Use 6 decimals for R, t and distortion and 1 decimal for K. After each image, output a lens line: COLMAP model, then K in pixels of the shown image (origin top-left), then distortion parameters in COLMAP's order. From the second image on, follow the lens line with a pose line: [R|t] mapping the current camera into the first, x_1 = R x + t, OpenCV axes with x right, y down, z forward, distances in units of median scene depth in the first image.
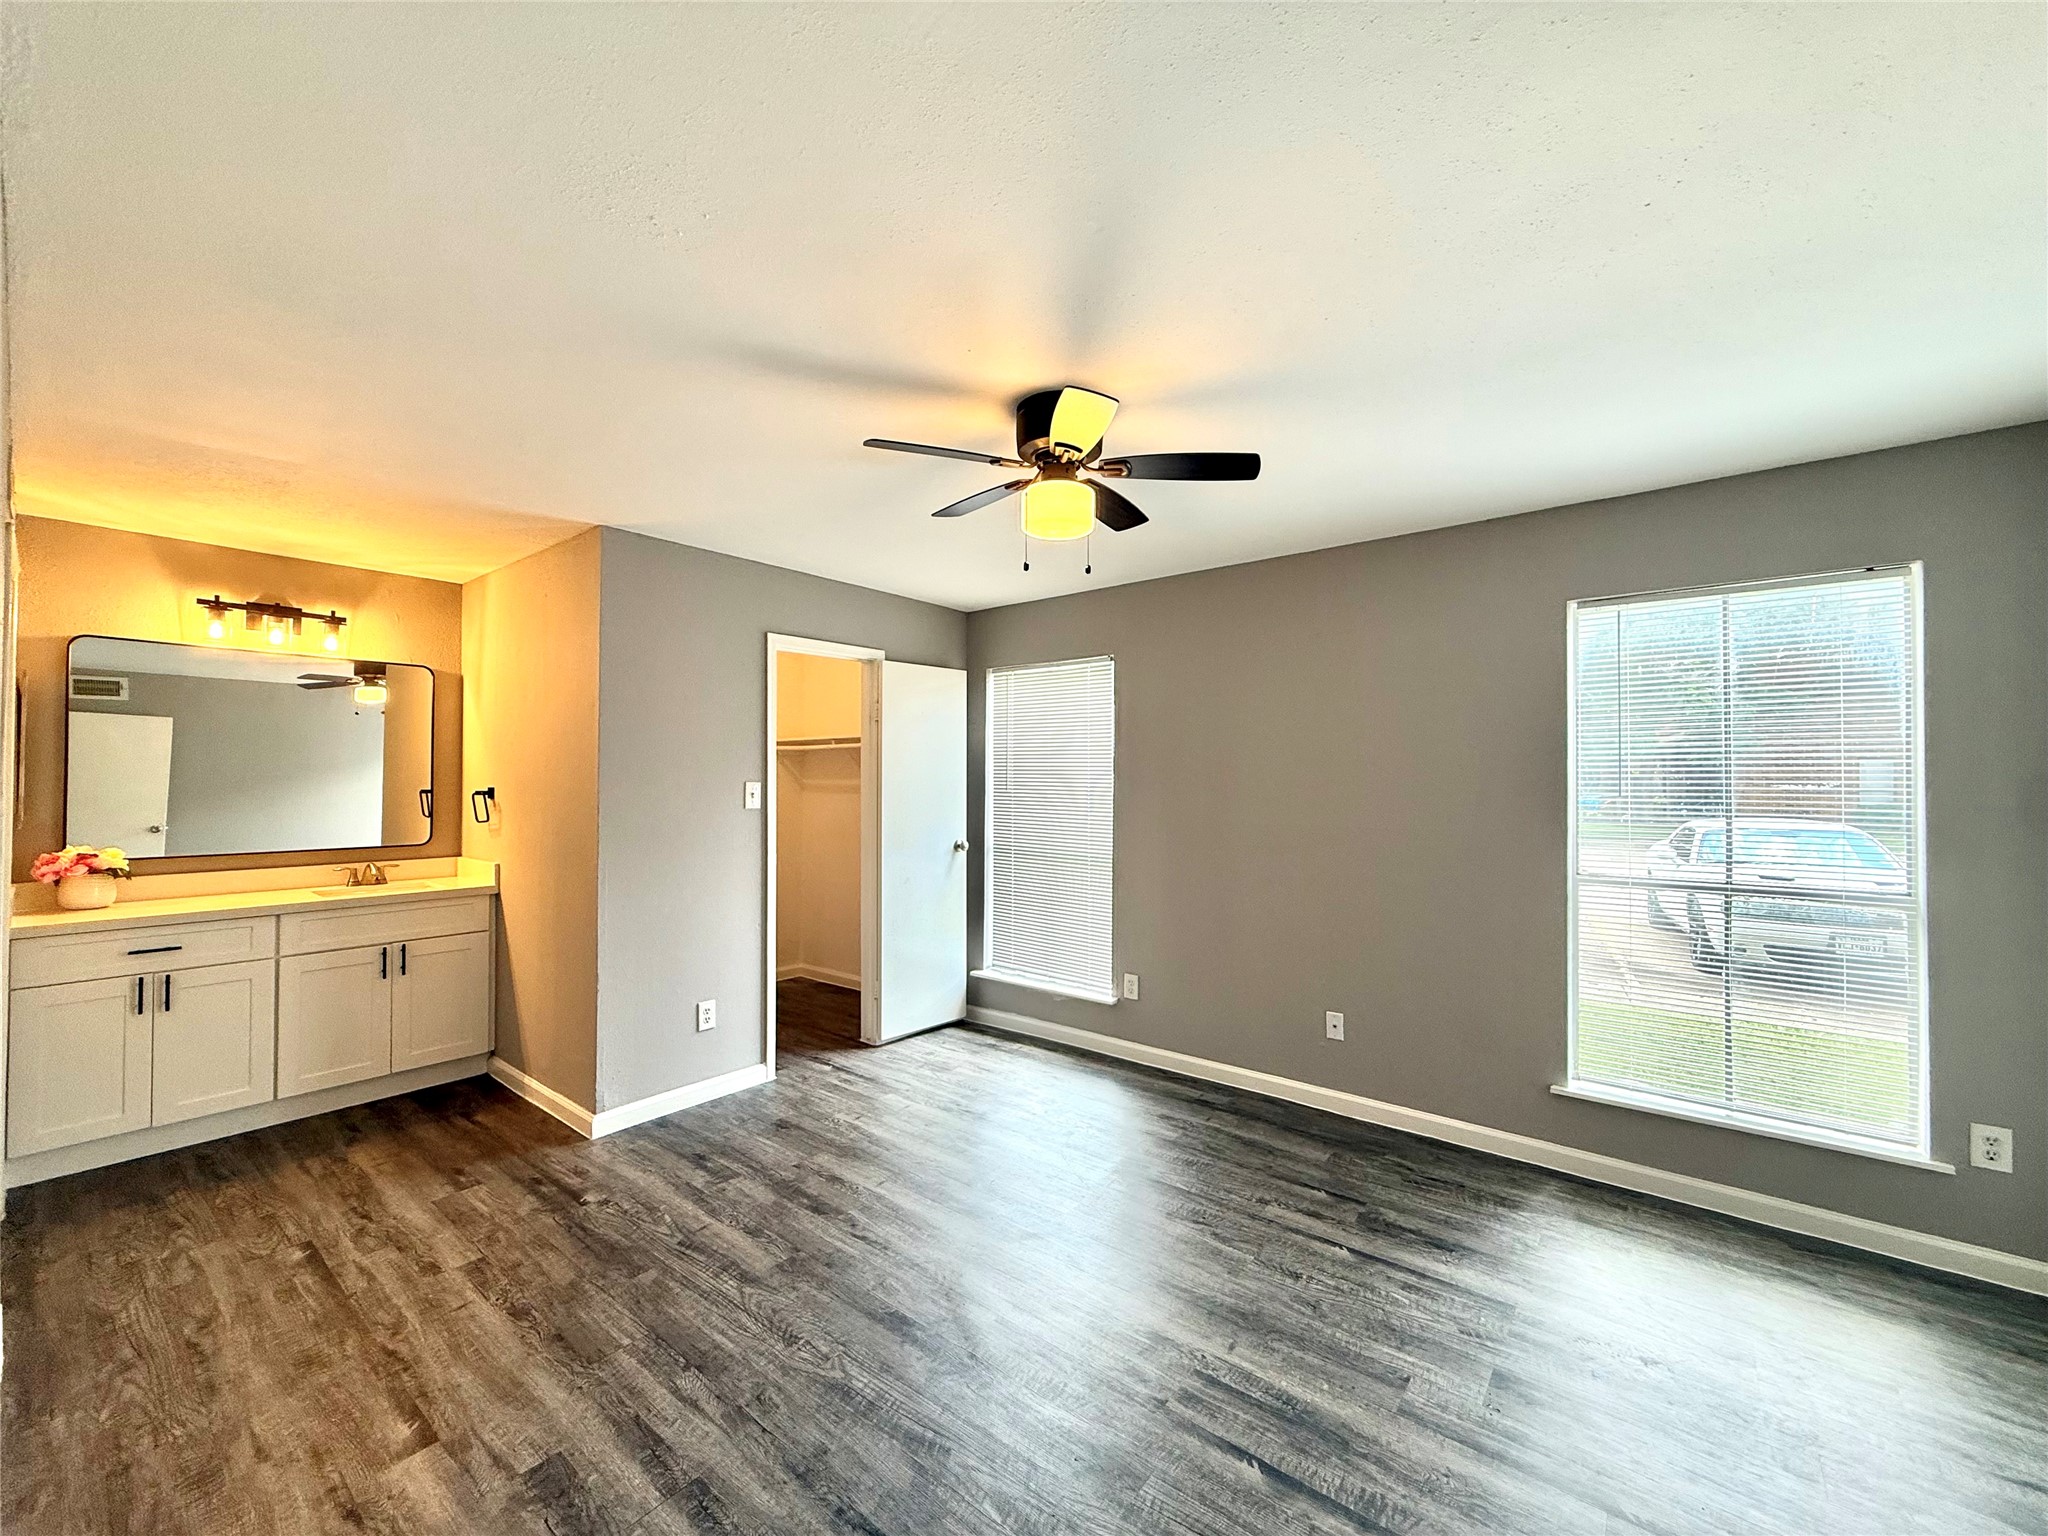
lens RADIAL K [[814.2, 0, 1025.5], [0, 814.2, 766.4], [0, 0, 1]] dist [0.001152, -0.000273]
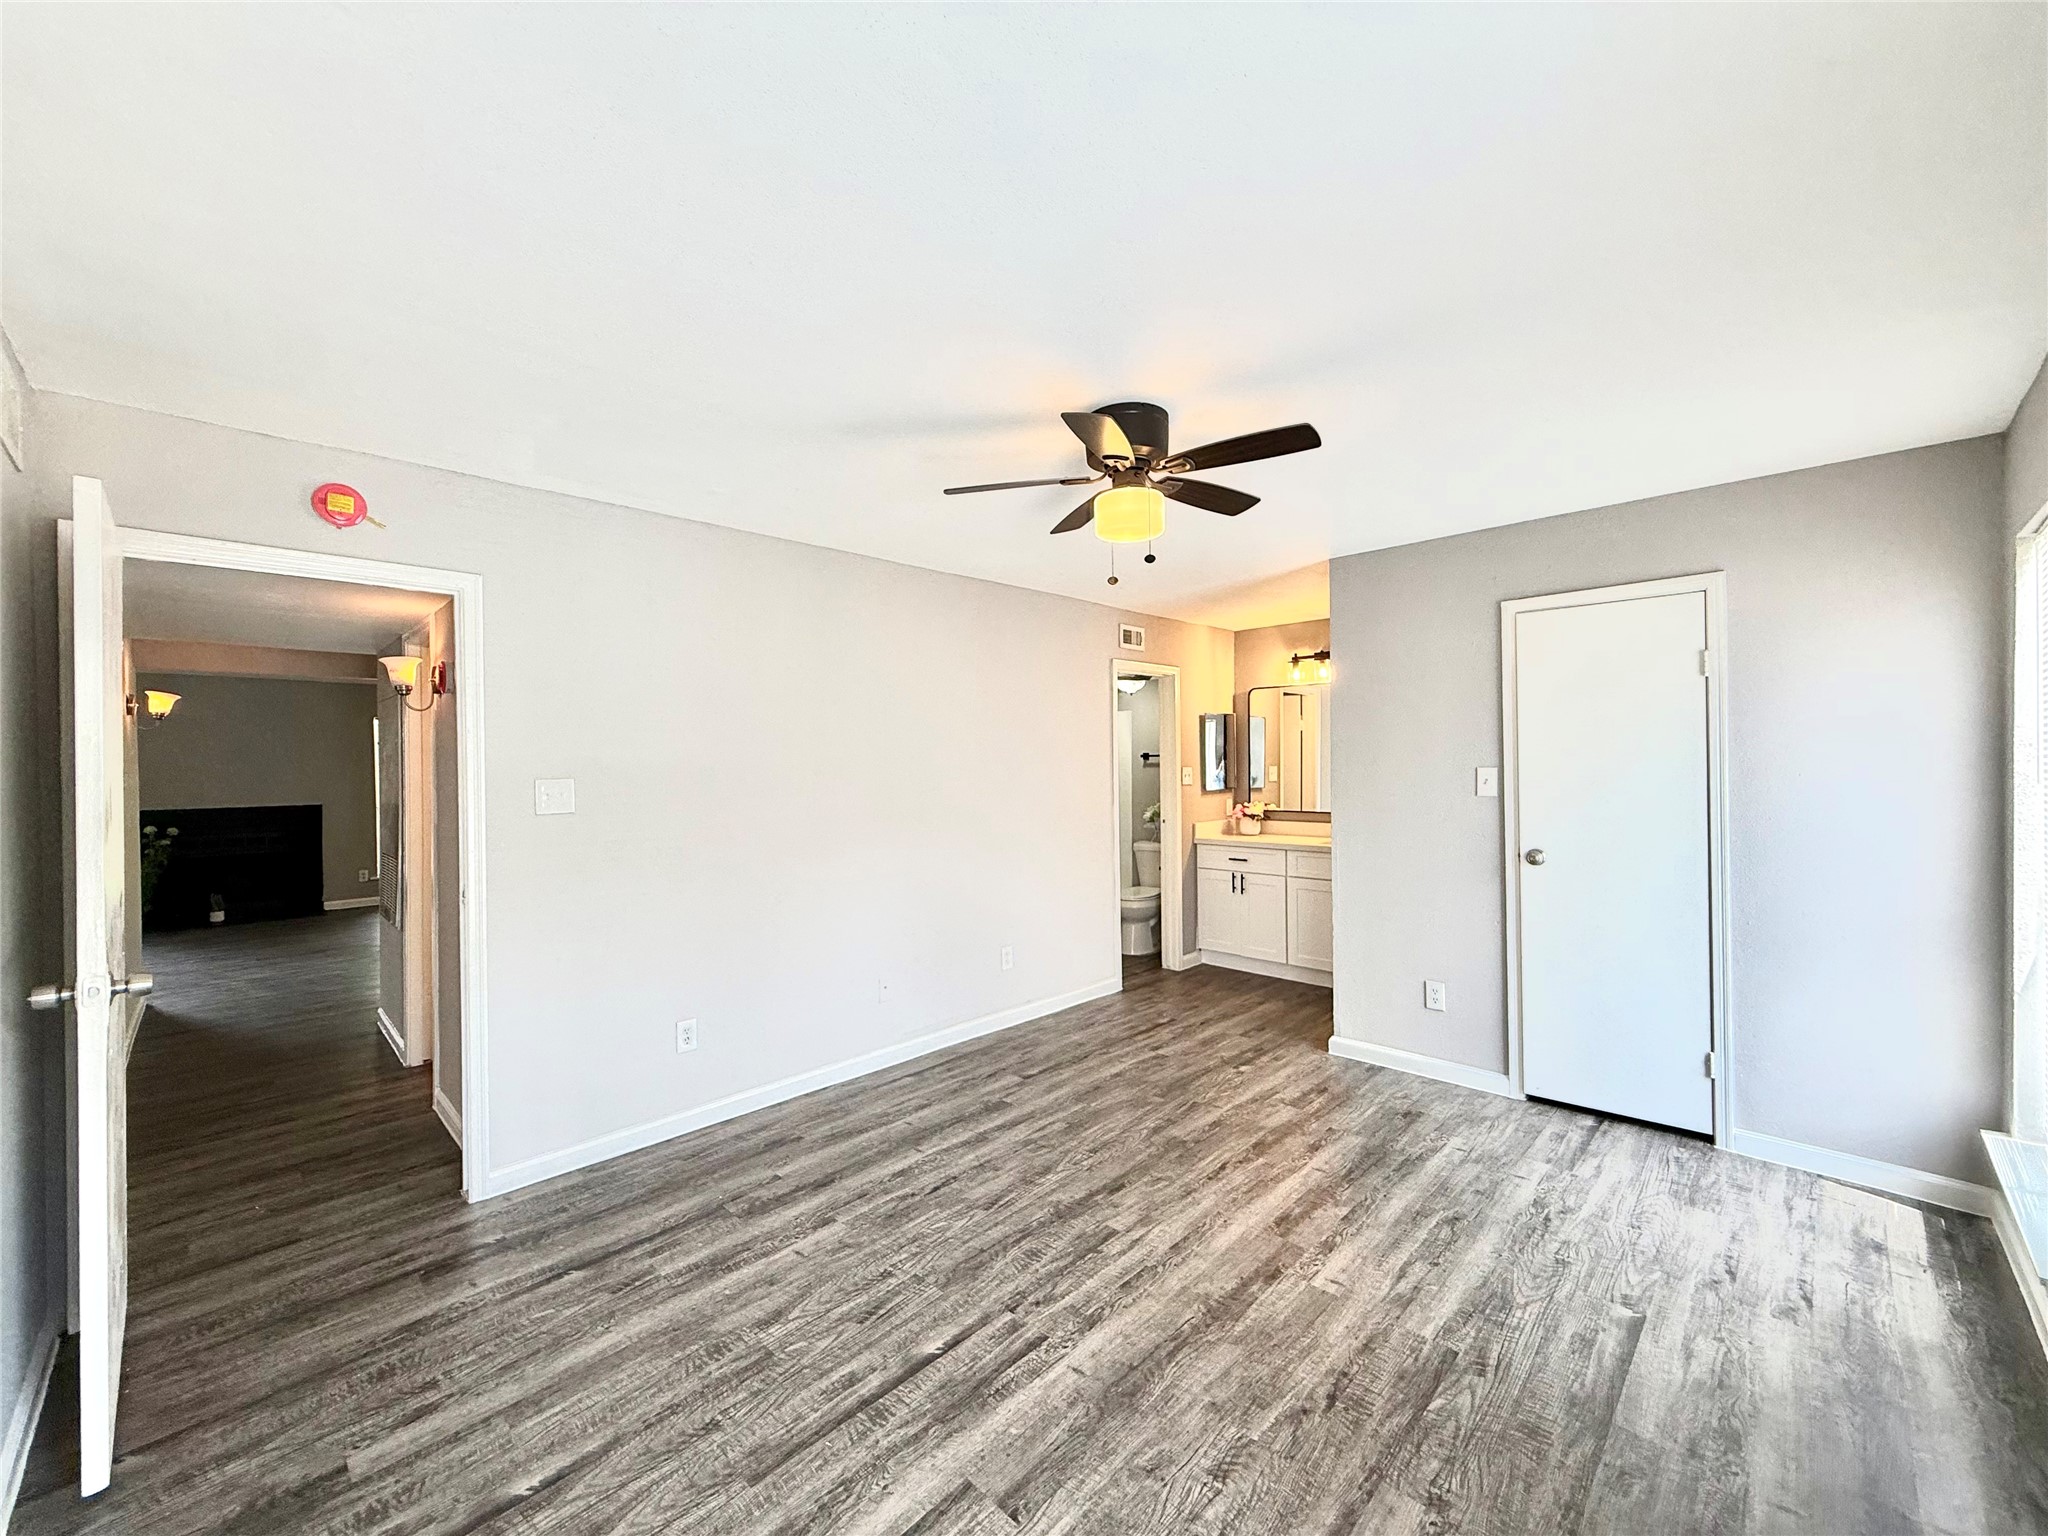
lens RADIAL K [[814.2, 0, 1017.9], [0, 814.2, 774.7], [0, 0, 1]] dist [0.001152, -0.000273]
pose [[-0.107811, 0.010766, -0.994113, 0.892869], [0.031157, 0.999487, 0.007446, 0.005602], [0.993683, -0.030170, -0.108091, 0.785670]]
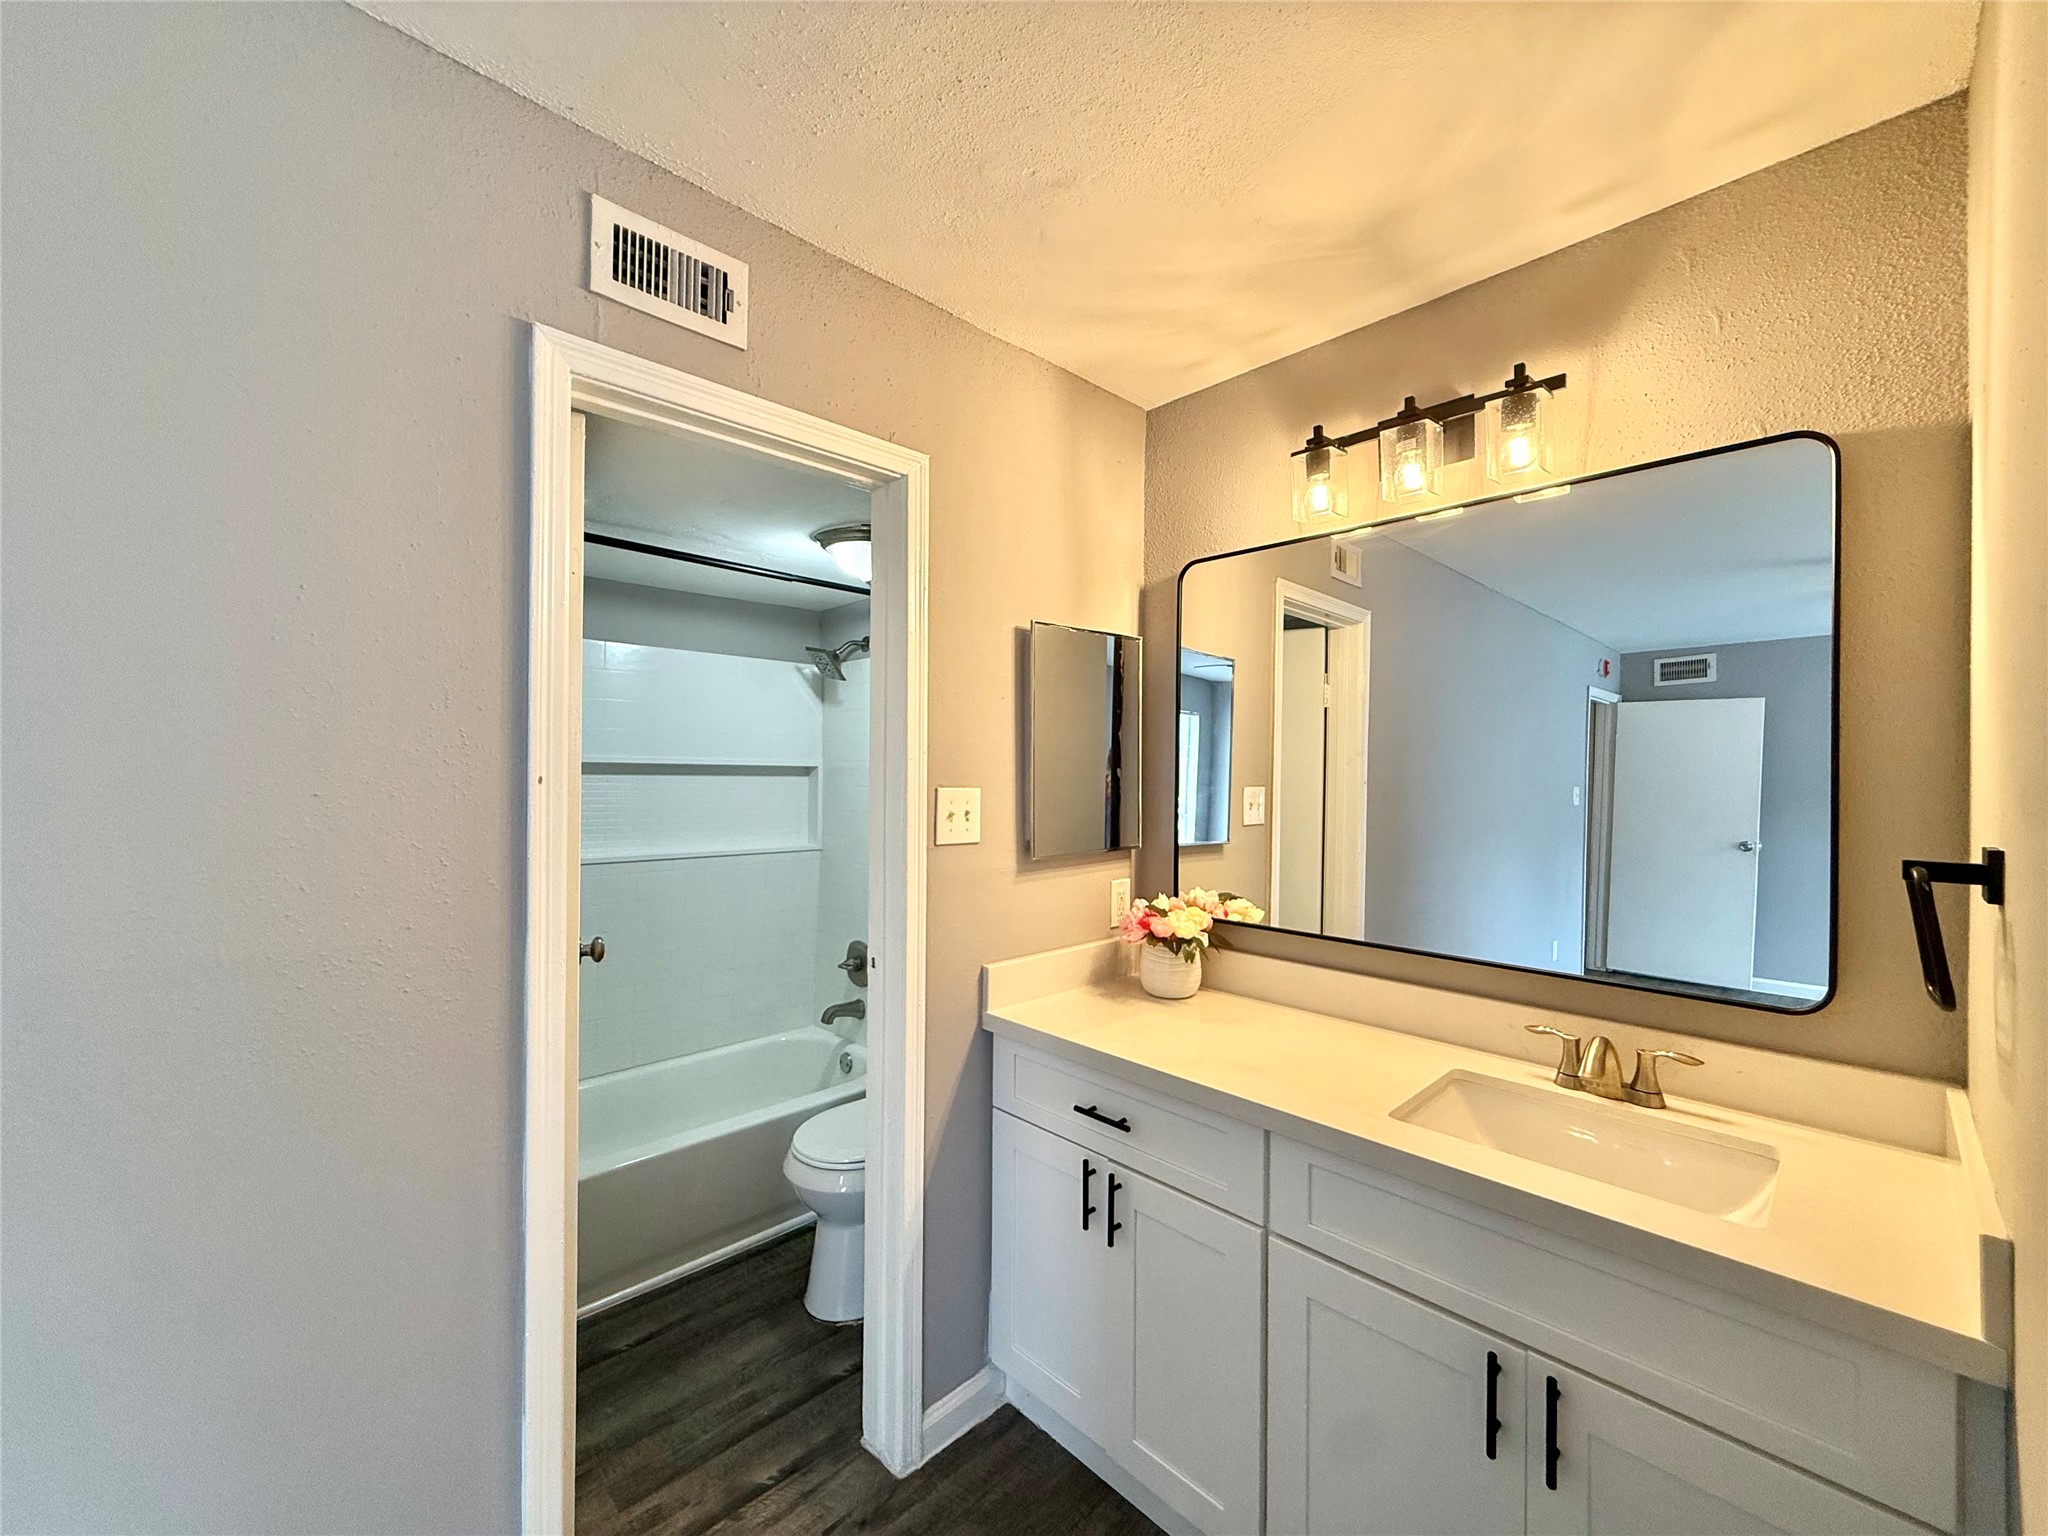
lens RADIAL K [[814.2, 0, 1027.5], [0, 814.2, 765.1], [0, 0, 1]] dist [0.001152, -0.000273]
pose [[-0.124281, -0.007704, -0.992217, -0.598709], [0.008928, 0.999921, -0.008882, 0.005224], [0.992207, -0.009962, -0.124202, 1.126520]]
